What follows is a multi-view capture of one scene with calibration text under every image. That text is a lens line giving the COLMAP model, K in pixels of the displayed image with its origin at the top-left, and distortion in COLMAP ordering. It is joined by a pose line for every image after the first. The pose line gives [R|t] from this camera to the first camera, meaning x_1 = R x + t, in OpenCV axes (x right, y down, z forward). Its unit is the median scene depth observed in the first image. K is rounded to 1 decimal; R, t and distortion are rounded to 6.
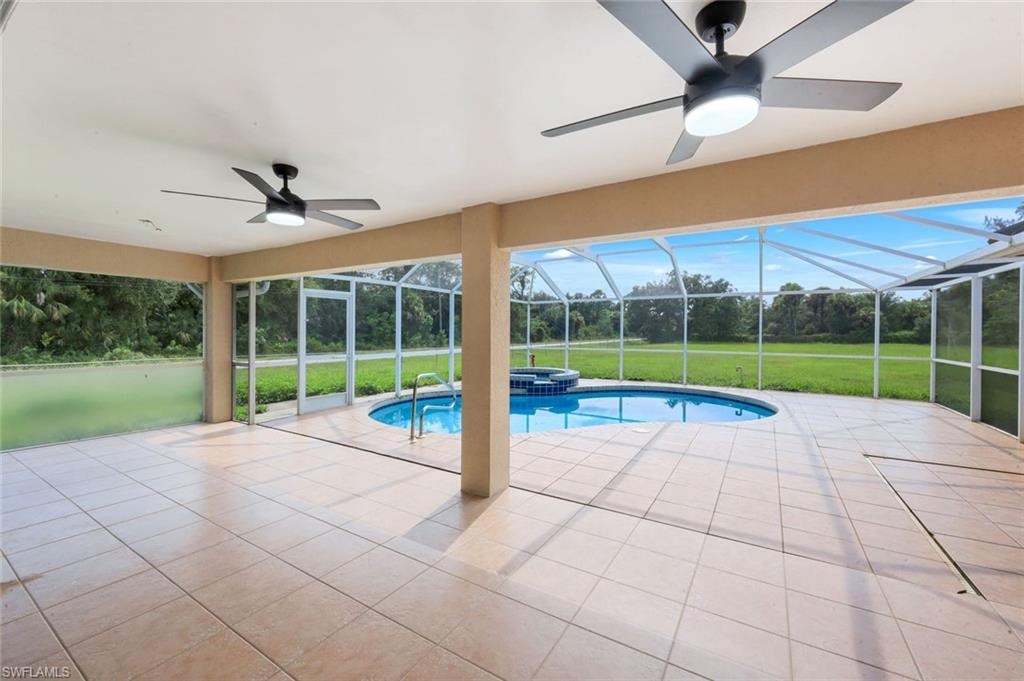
lens RADIAL K [[413.2, 0, 511.7], [0, 413.2, 335.6], [0, 0, 1]] dist [-0.001213, 0.000426]
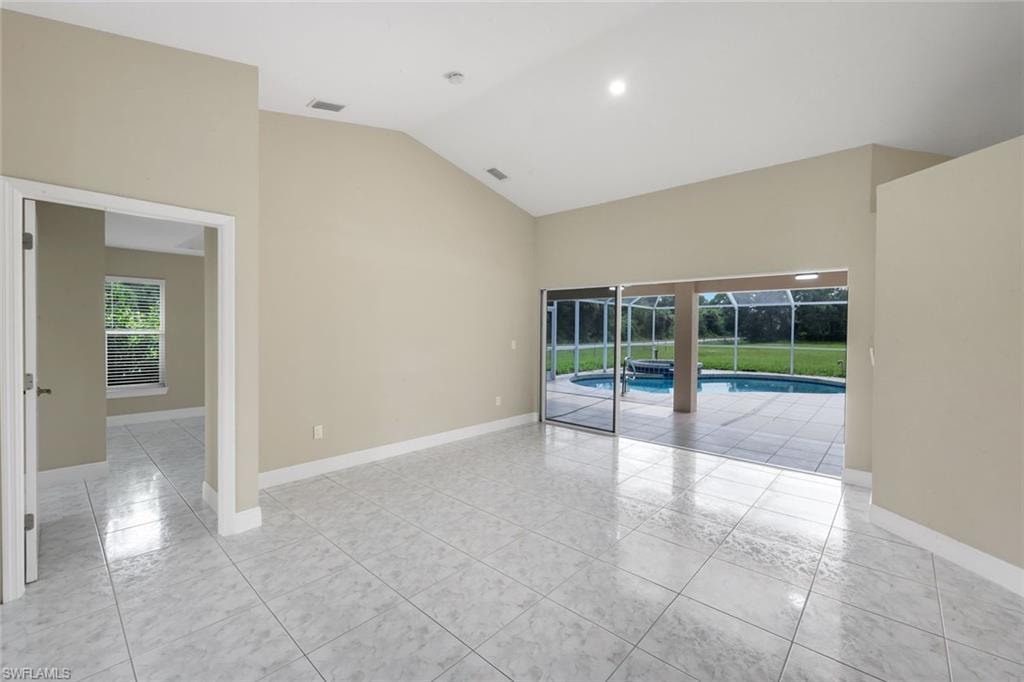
lens RADIAL K [[421.9, 0, 521.3], [0, 421.9, 336.0], [0, 0, 1]] dist [-0.000868, -0.000067]
pose [[0.985509, 0.005887, -0.169520, -0.171829], [-0.005026, 0.999972, 0.005511, -0.000604], [0.169548, -0.004579, 0.985511, -0.395109]]
